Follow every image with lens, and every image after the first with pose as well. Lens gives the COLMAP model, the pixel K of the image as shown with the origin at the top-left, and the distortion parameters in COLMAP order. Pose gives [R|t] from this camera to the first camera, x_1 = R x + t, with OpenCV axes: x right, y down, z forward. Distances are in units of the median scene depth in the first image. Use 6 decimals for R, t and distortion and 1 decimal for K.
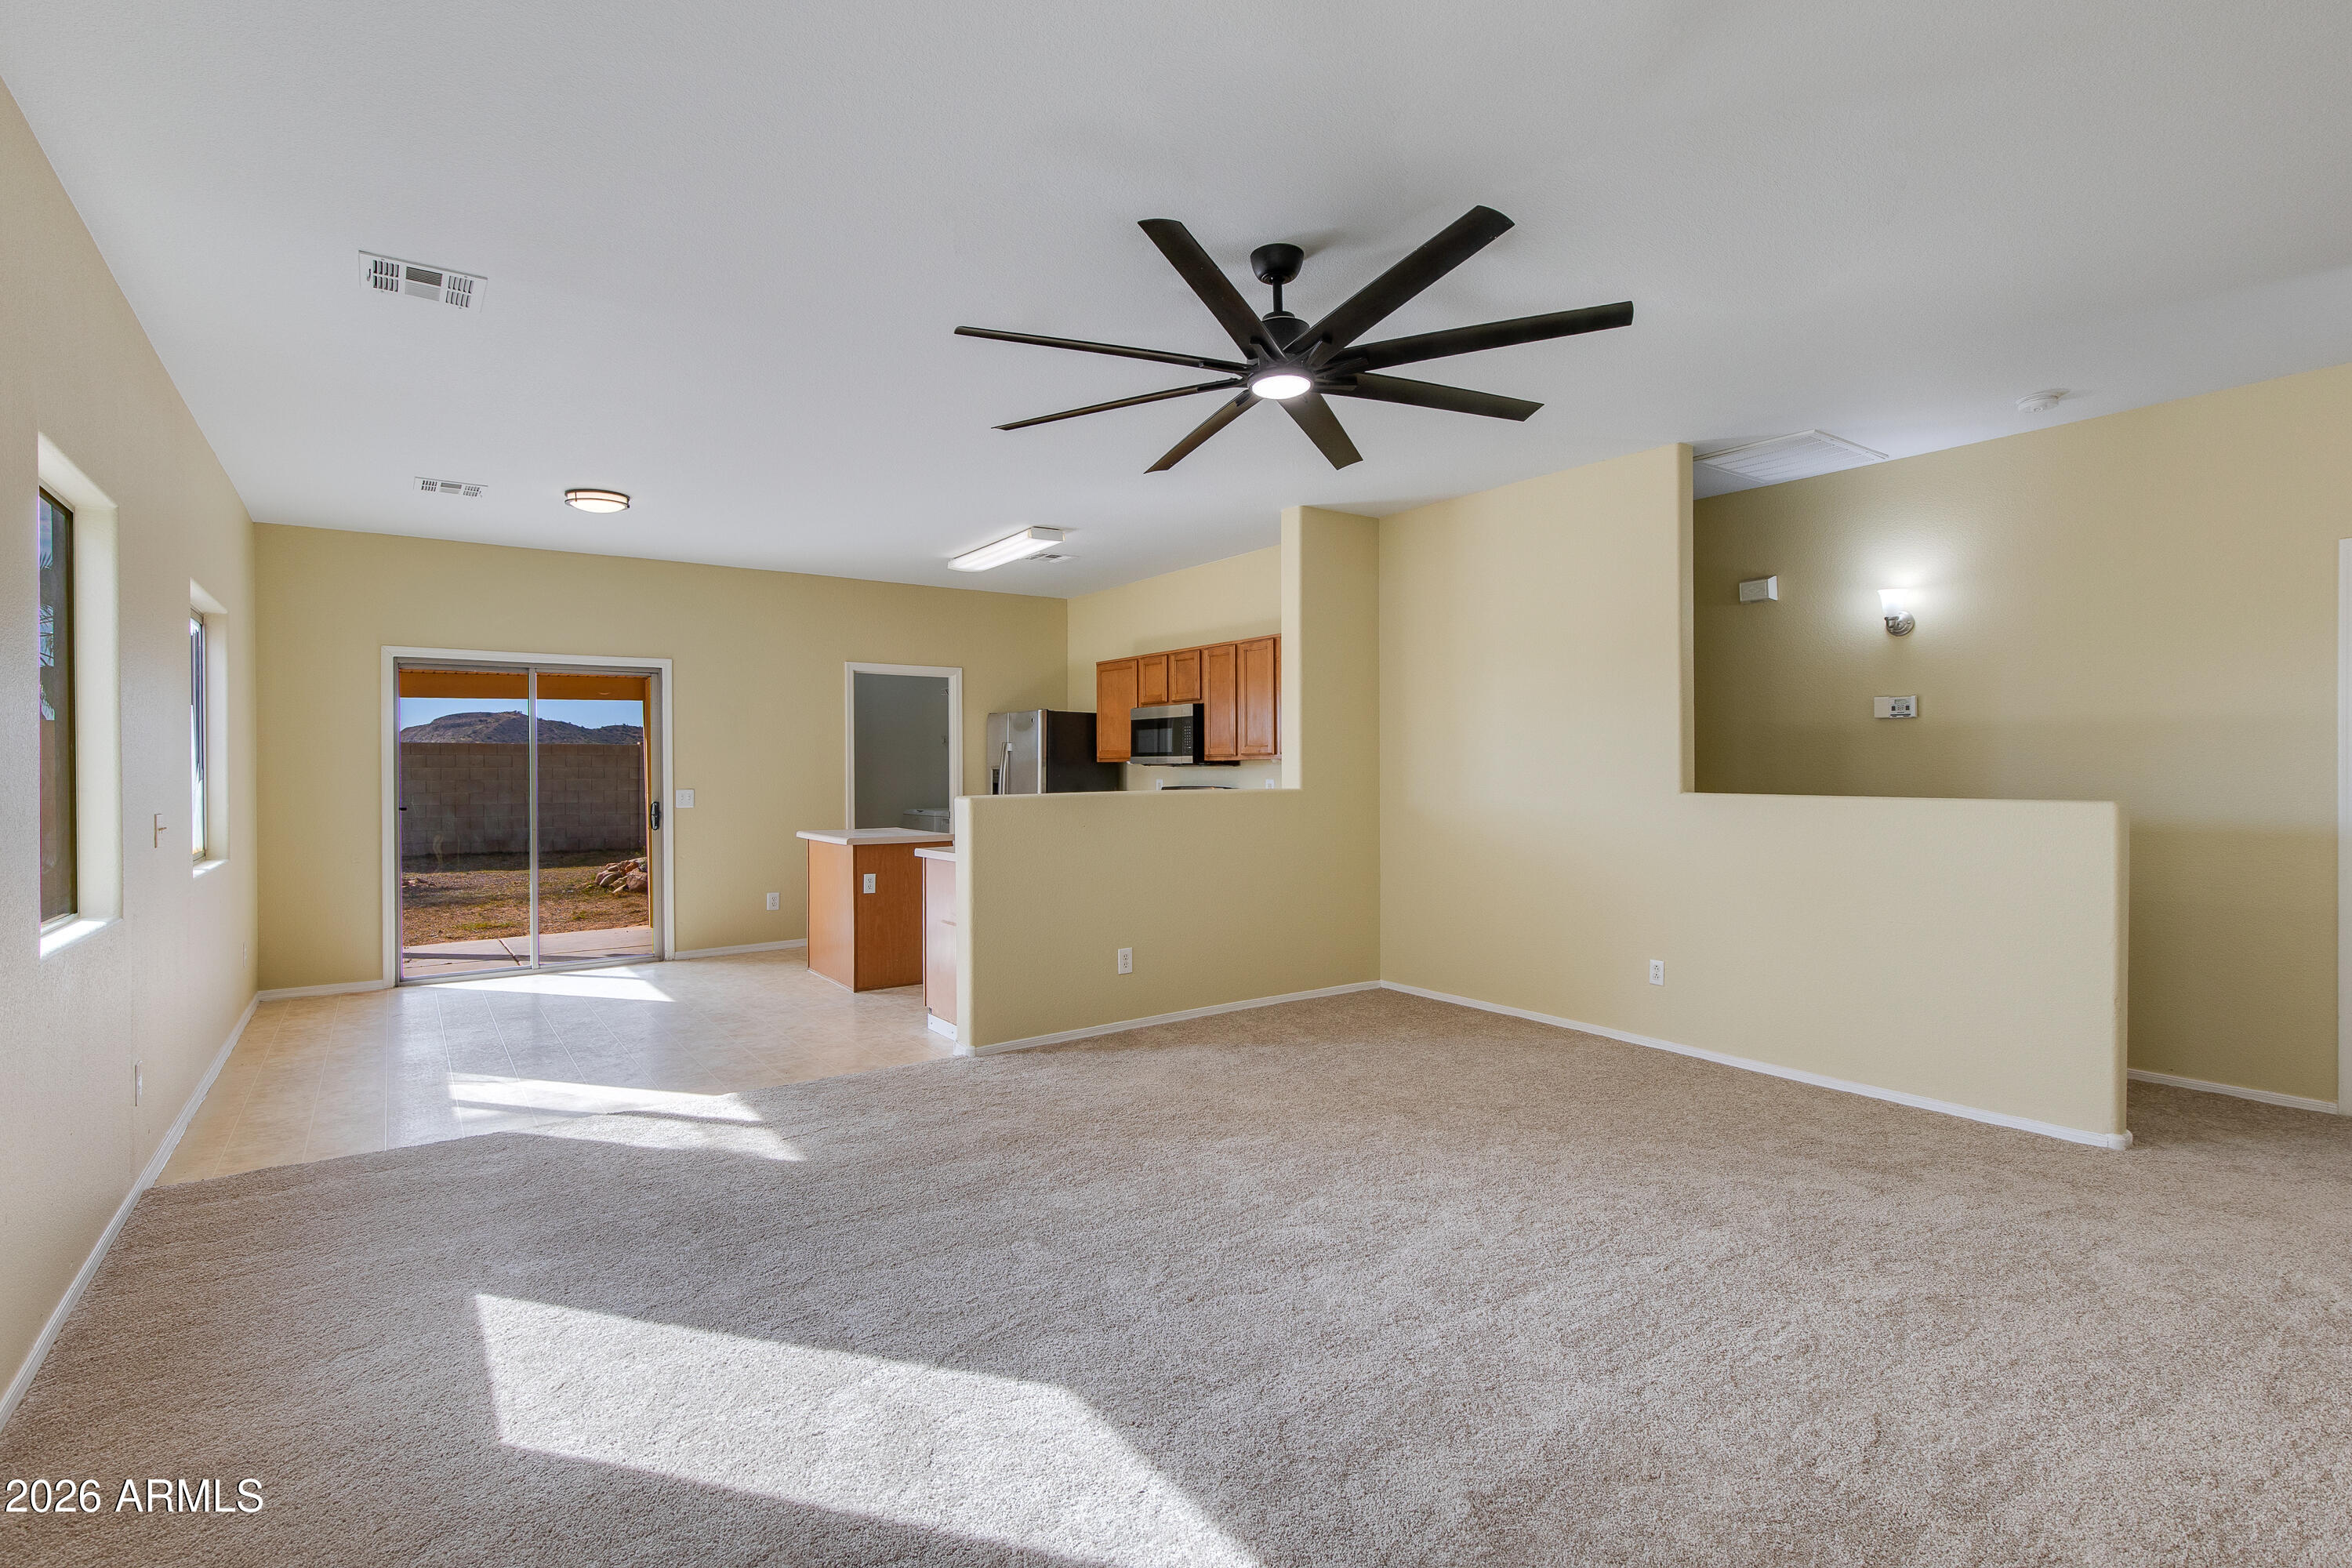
lens RADIAL K [[1076.0, 0, 1177.2], [0, 1076.0, 779.1], [0, 0, 1]] dist [0.003942, 0.001364]
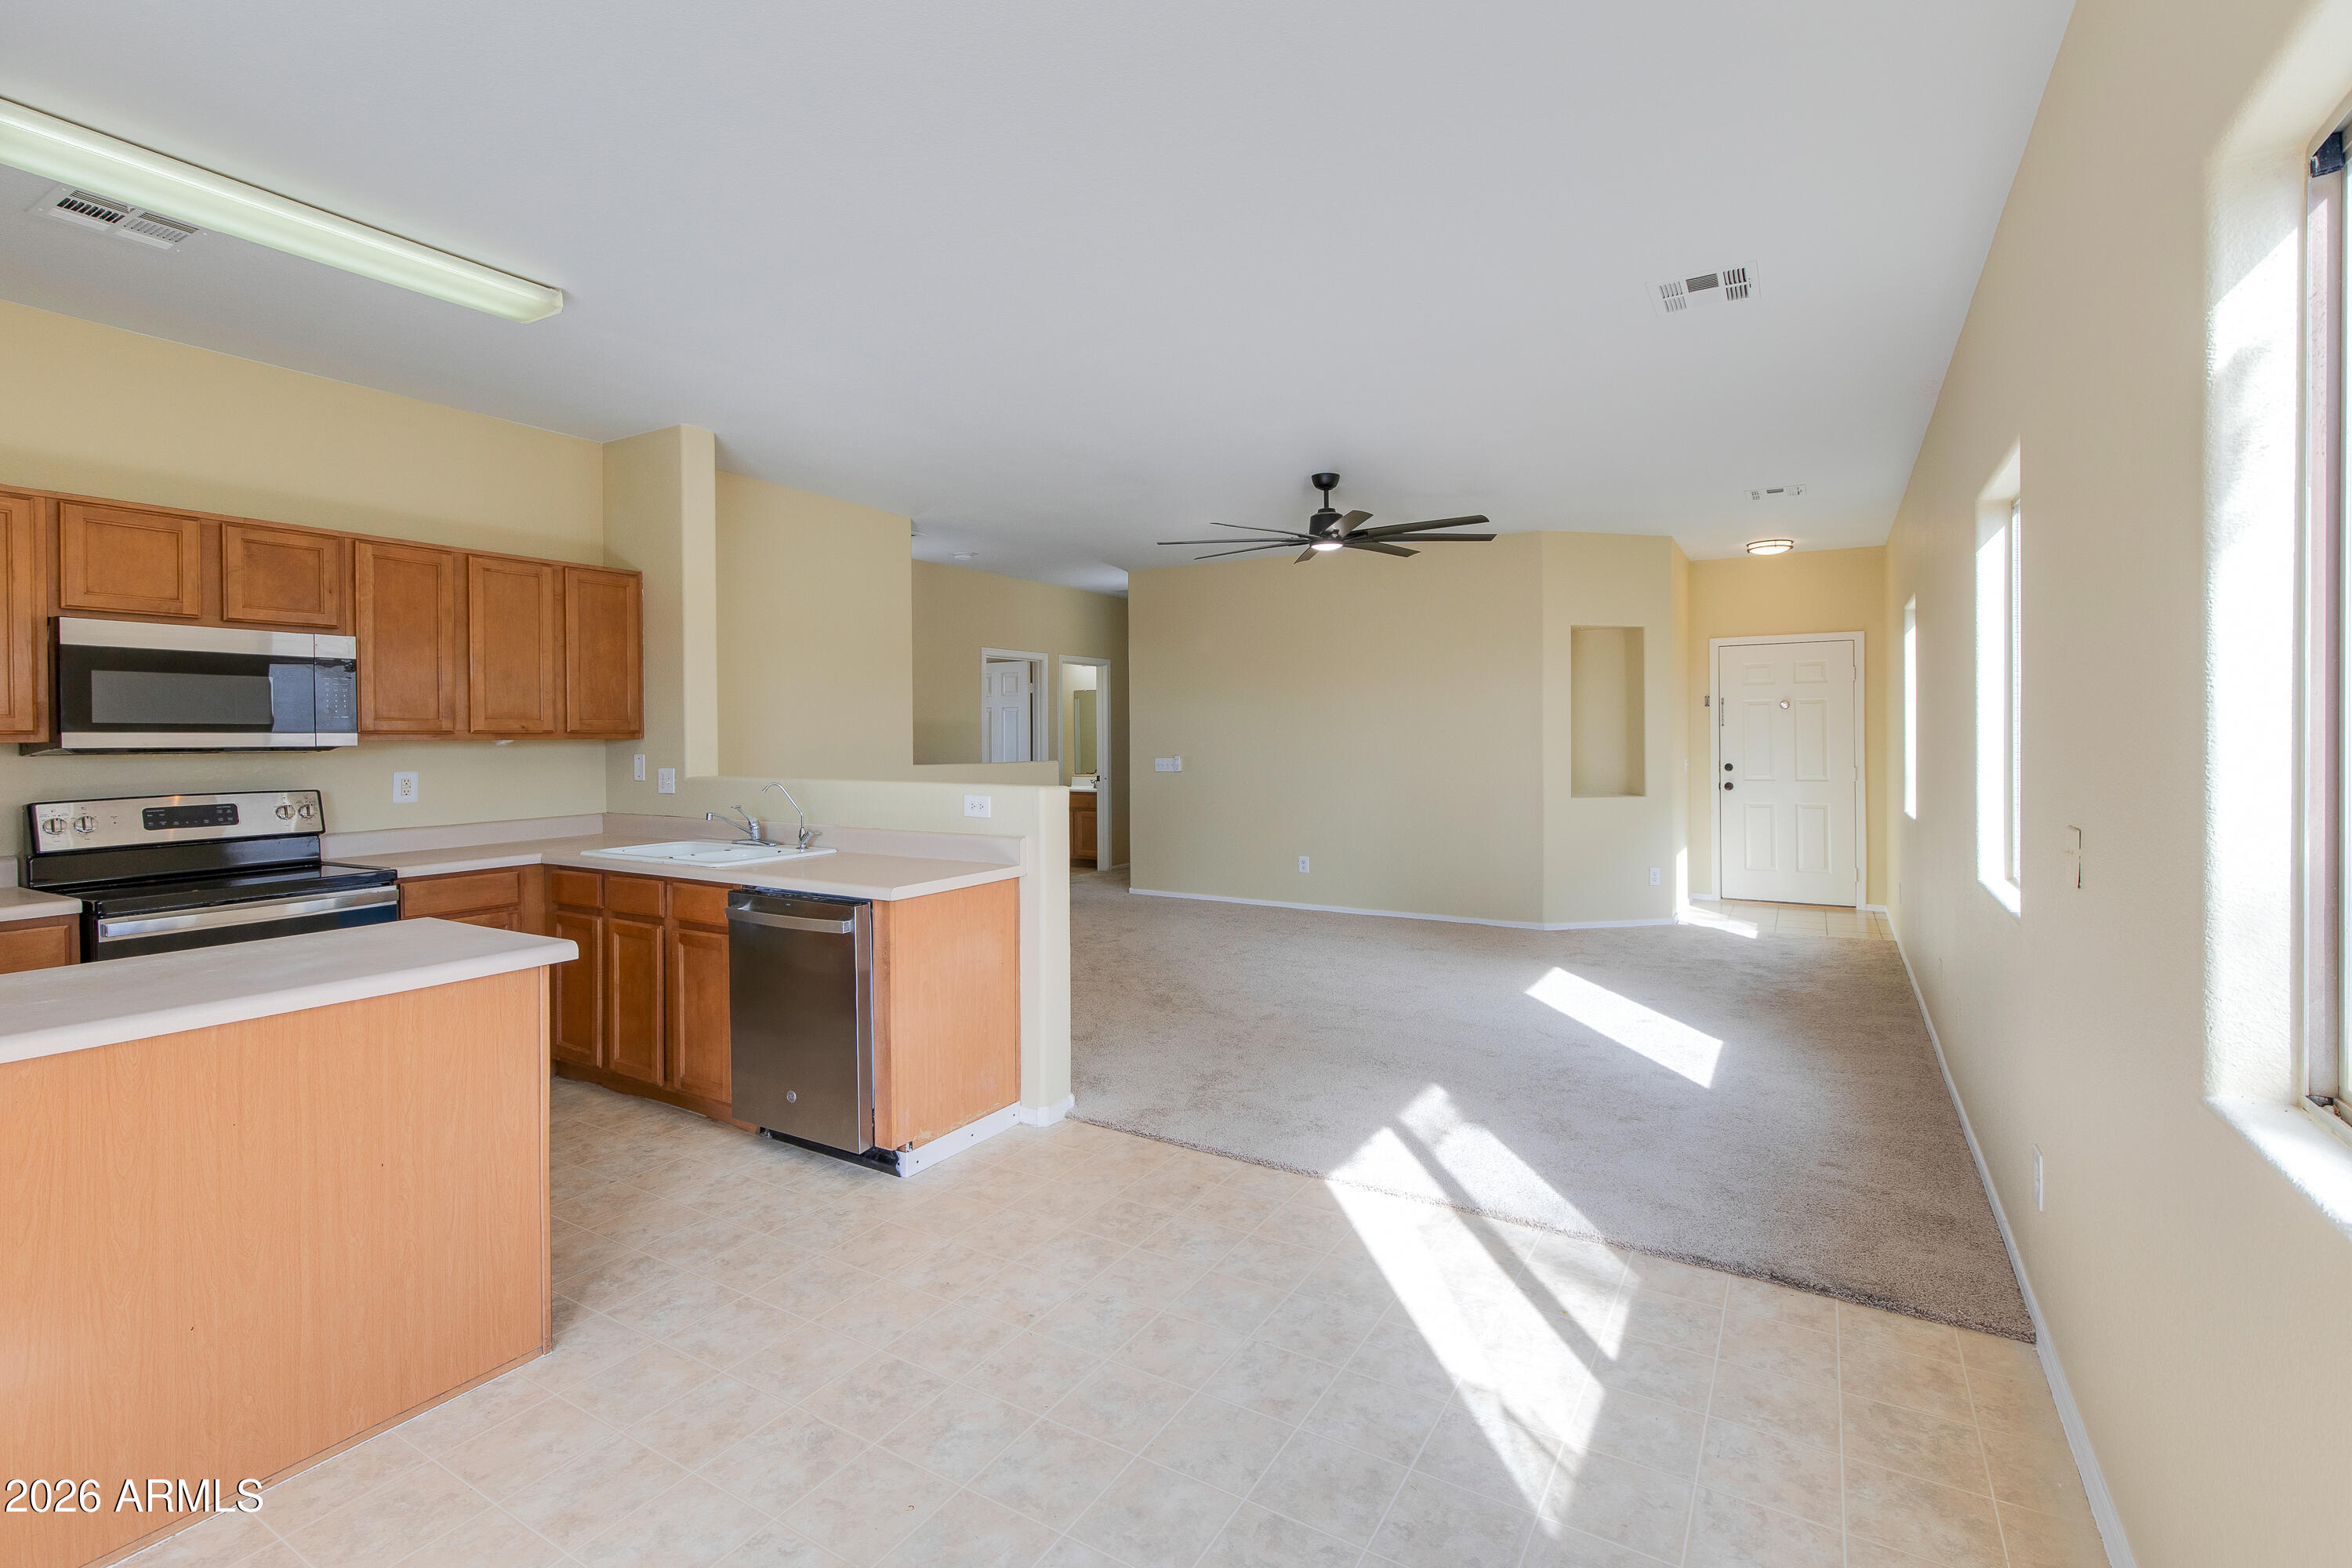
lens RADIAL K [[1069.8, 0, 1162.9], [0, 1069.8, 746.8], [0, 0, 1]] dist [0.010508, -0.001260]
pose [[-0.373308, 0.000937, 0.927707, -0.620369], [0.018572, 0.999807, 0.006464, -0.010574], [-0.927522, 0.019642, -0.373253, 0.795695]]
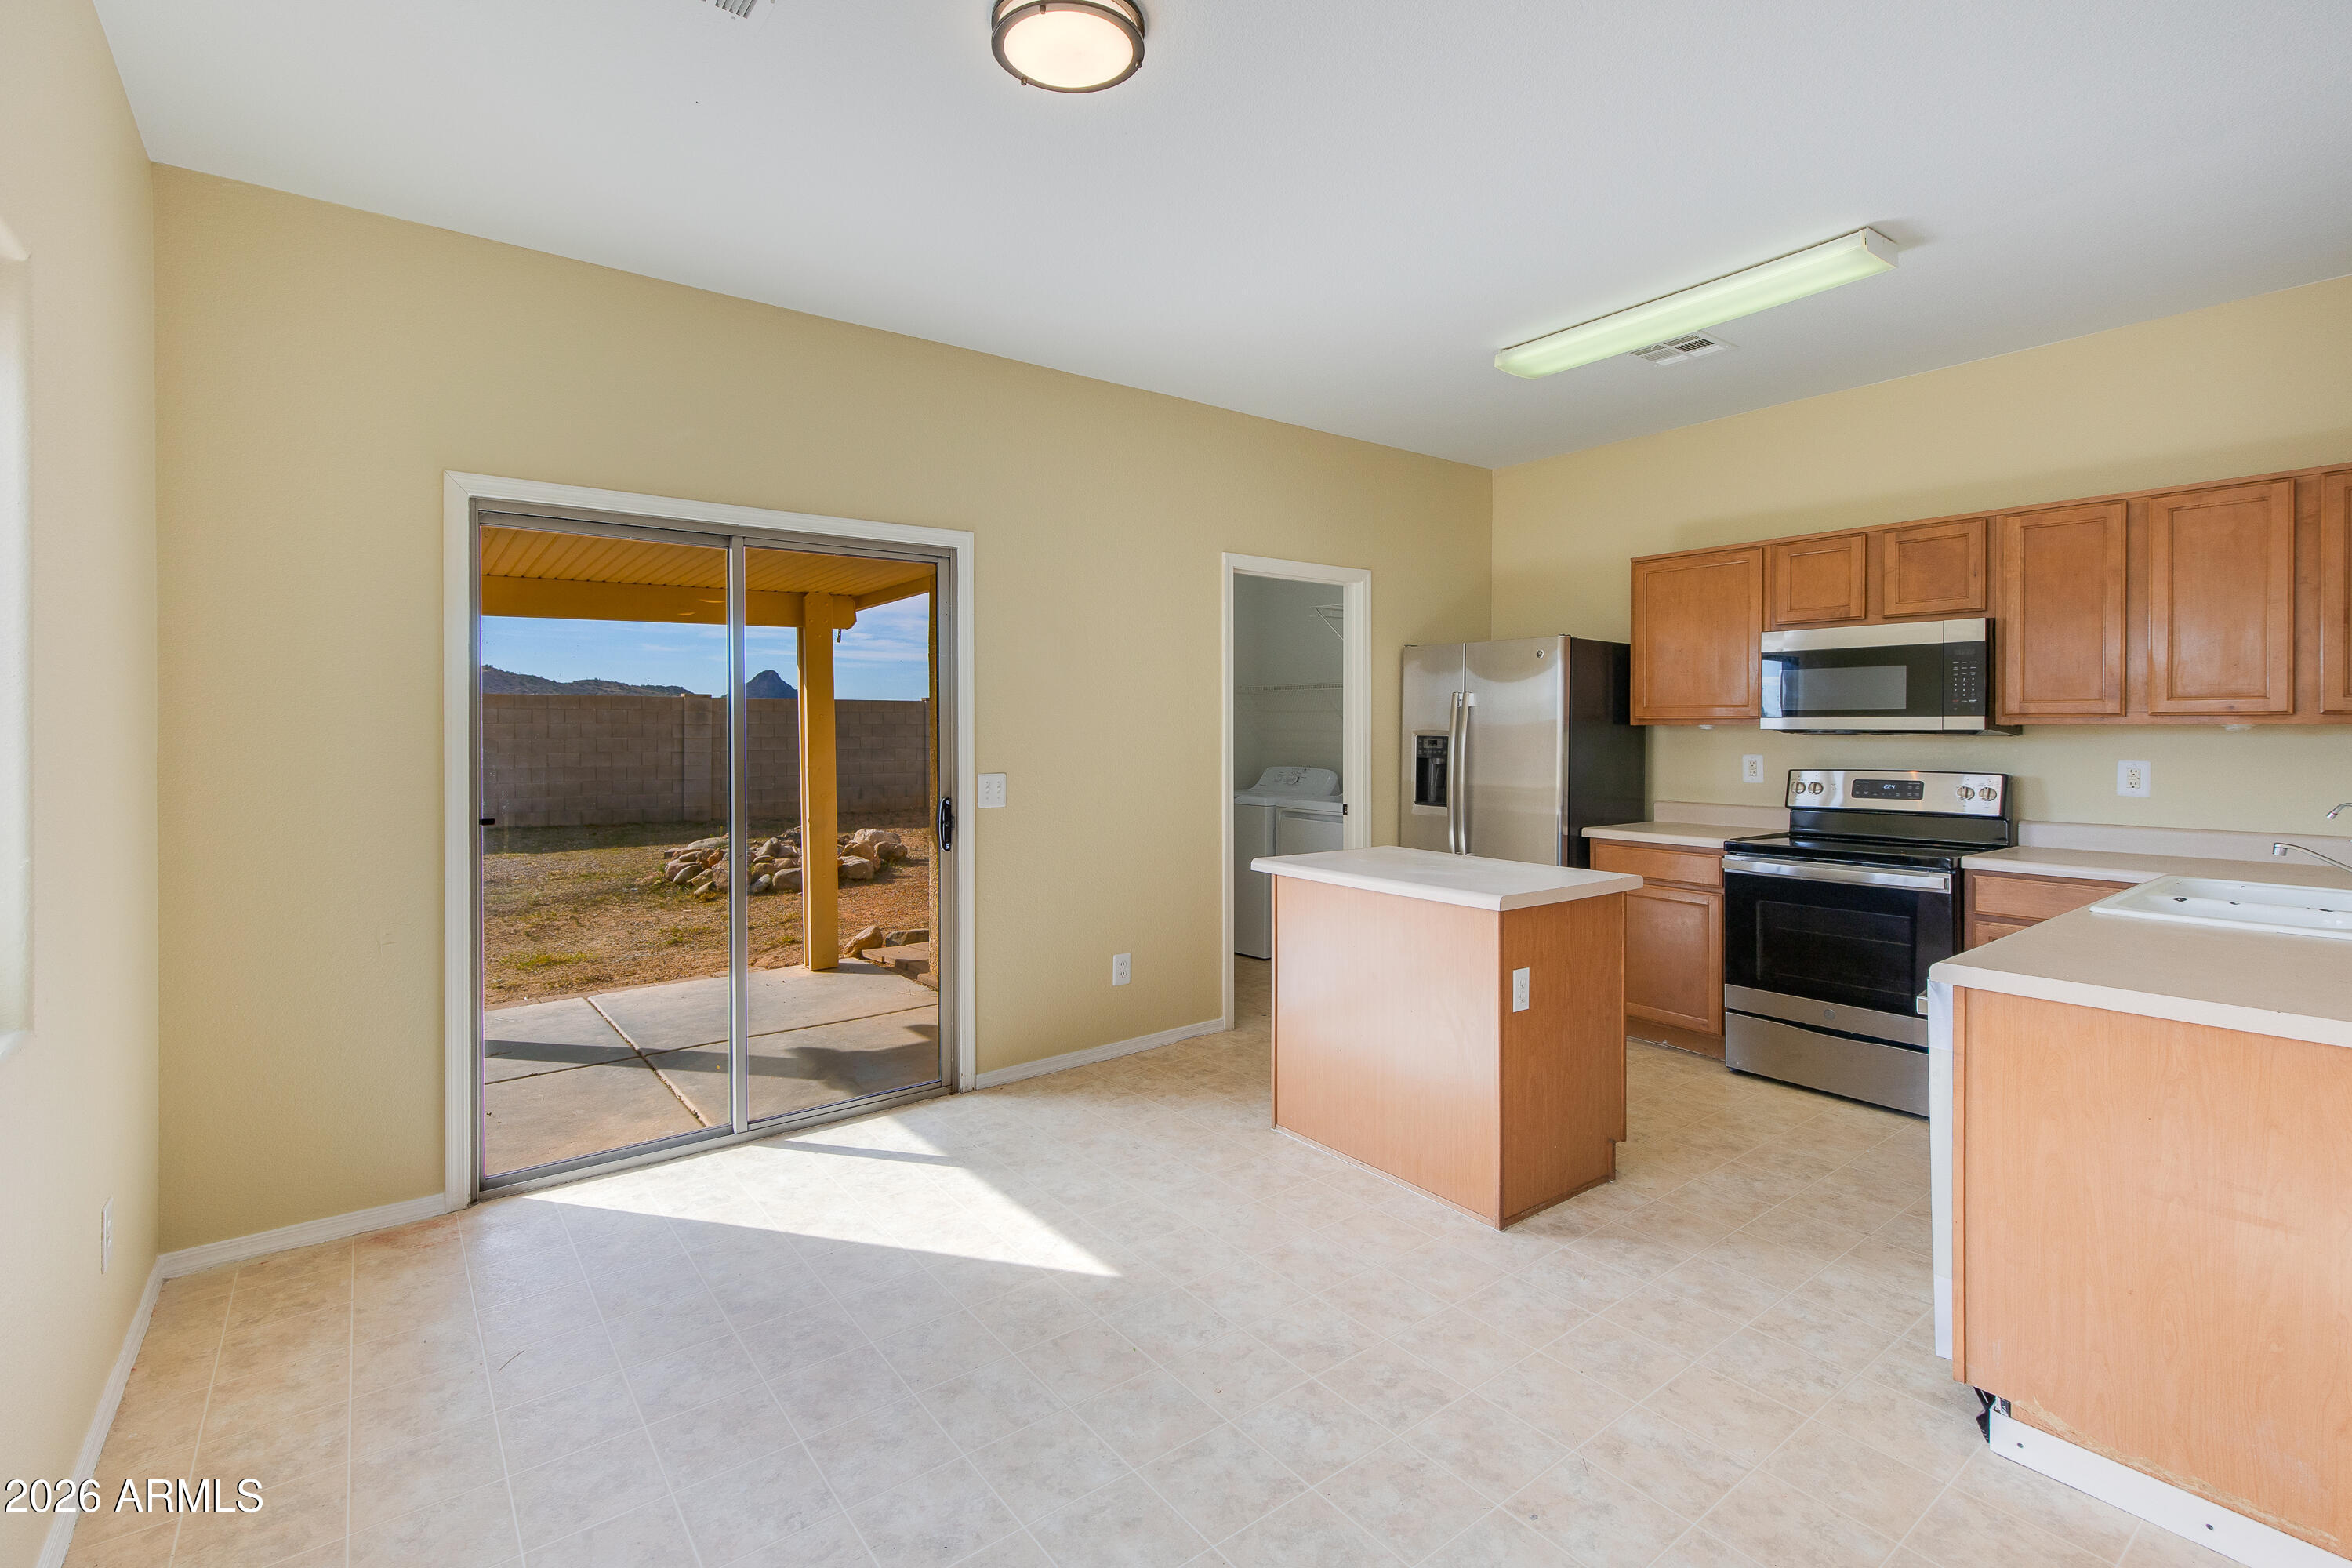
lens RADIAL K [[1076.0, 0, 1199.4], [0, 1076.0, 737.8], [0, 0, 1]] dist [0.003942, 0.001364]
pose [[0.999481, 0.004744, 0.031871, -0.375662], [-0.004827, 0.999985, 0.002546, -0.010565], [-0.031859, -0.002699, 0.999489, 0.461906]]
